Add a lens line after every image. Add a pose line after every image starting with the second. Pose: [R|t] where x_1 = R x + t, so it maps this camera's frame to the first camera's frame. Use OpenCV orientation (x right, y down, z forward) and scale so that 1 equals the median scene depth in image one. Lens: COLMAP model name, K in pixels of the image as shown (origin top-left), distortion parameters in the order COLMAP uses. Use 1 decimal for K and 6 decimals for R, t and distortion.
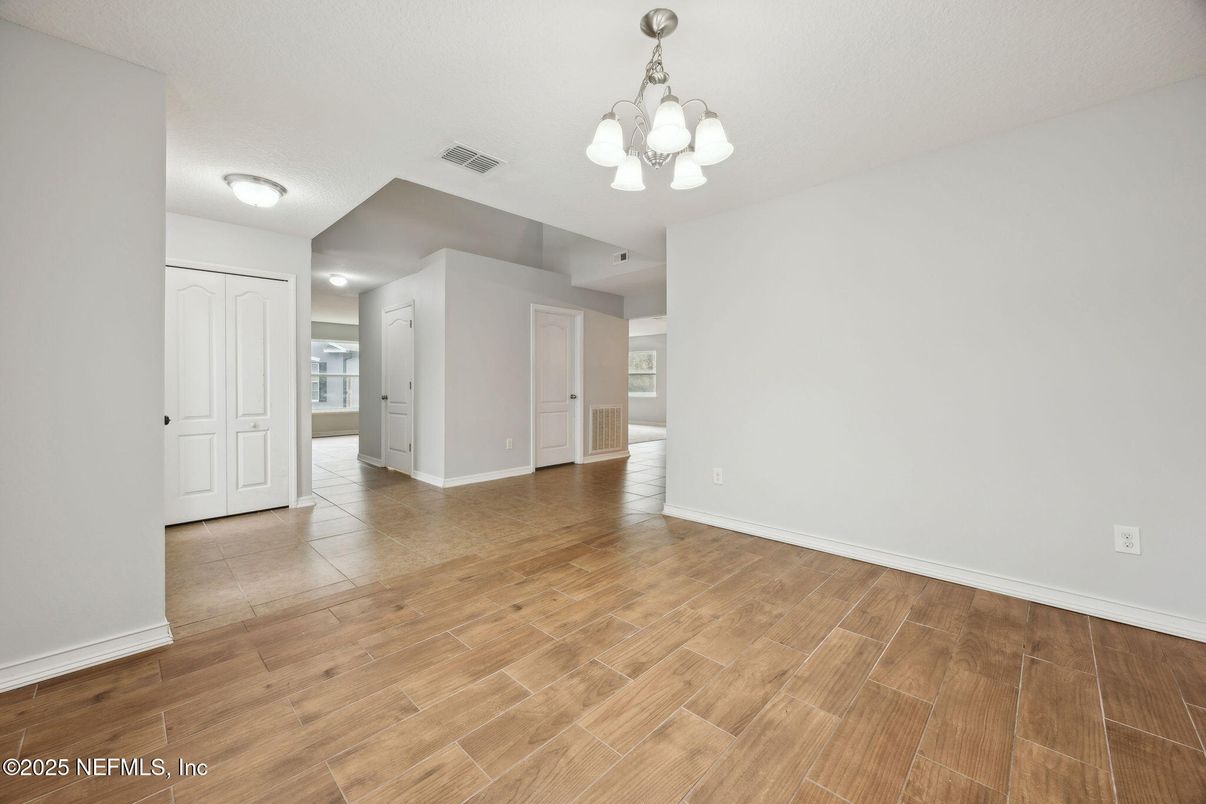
lens RADIAL K [[524.3, 0, 595.5], [0, 524.3, 398.3], [0, 0, 1]] dist [-0.012353, -0.000039]
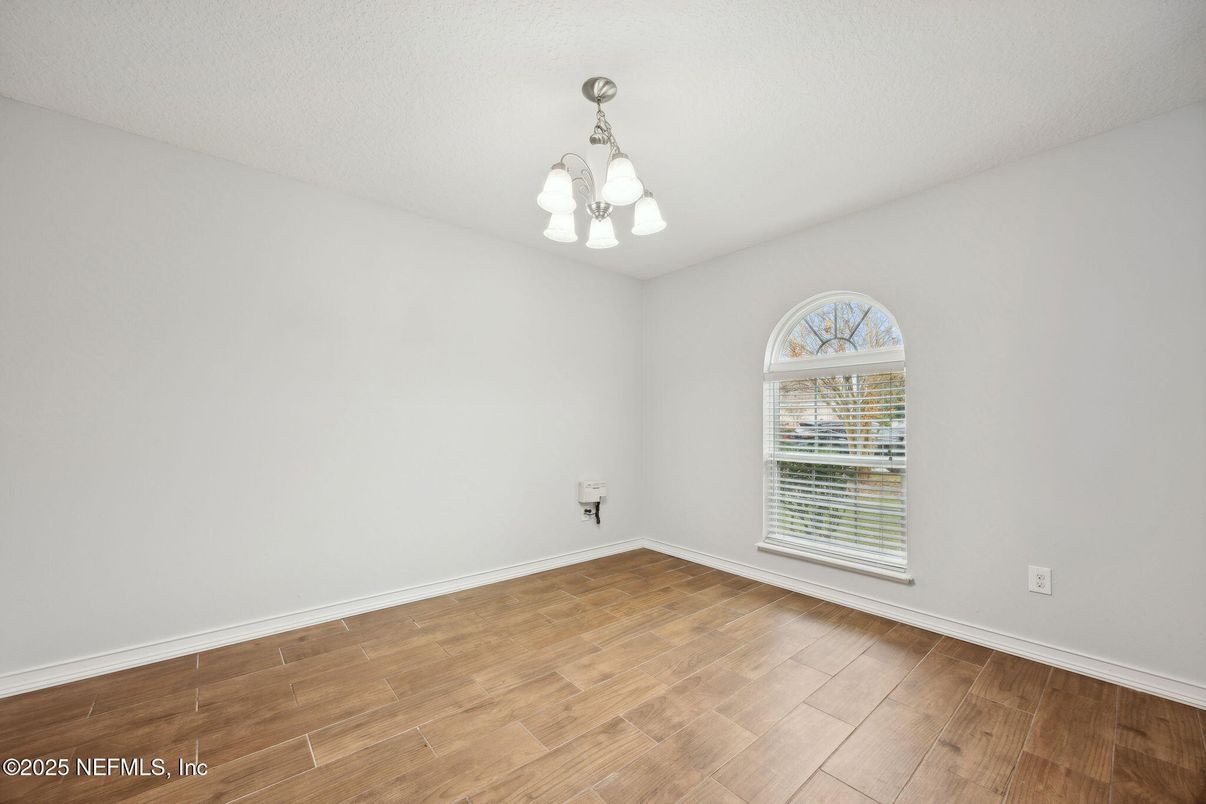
lens RADIAL K [[524.3, 0, 595.5], [0, 524.3, 398.3], [0, 0, 1]] dist [-0.012353, -0.000039]
pose [[-0.996175, -0.001826, 0.087361, 0.029915], [-0.004127, 0.999649, -0.026173, -0.054866], [-0.087282, -0.026434, -0.995833, 2.063799]]
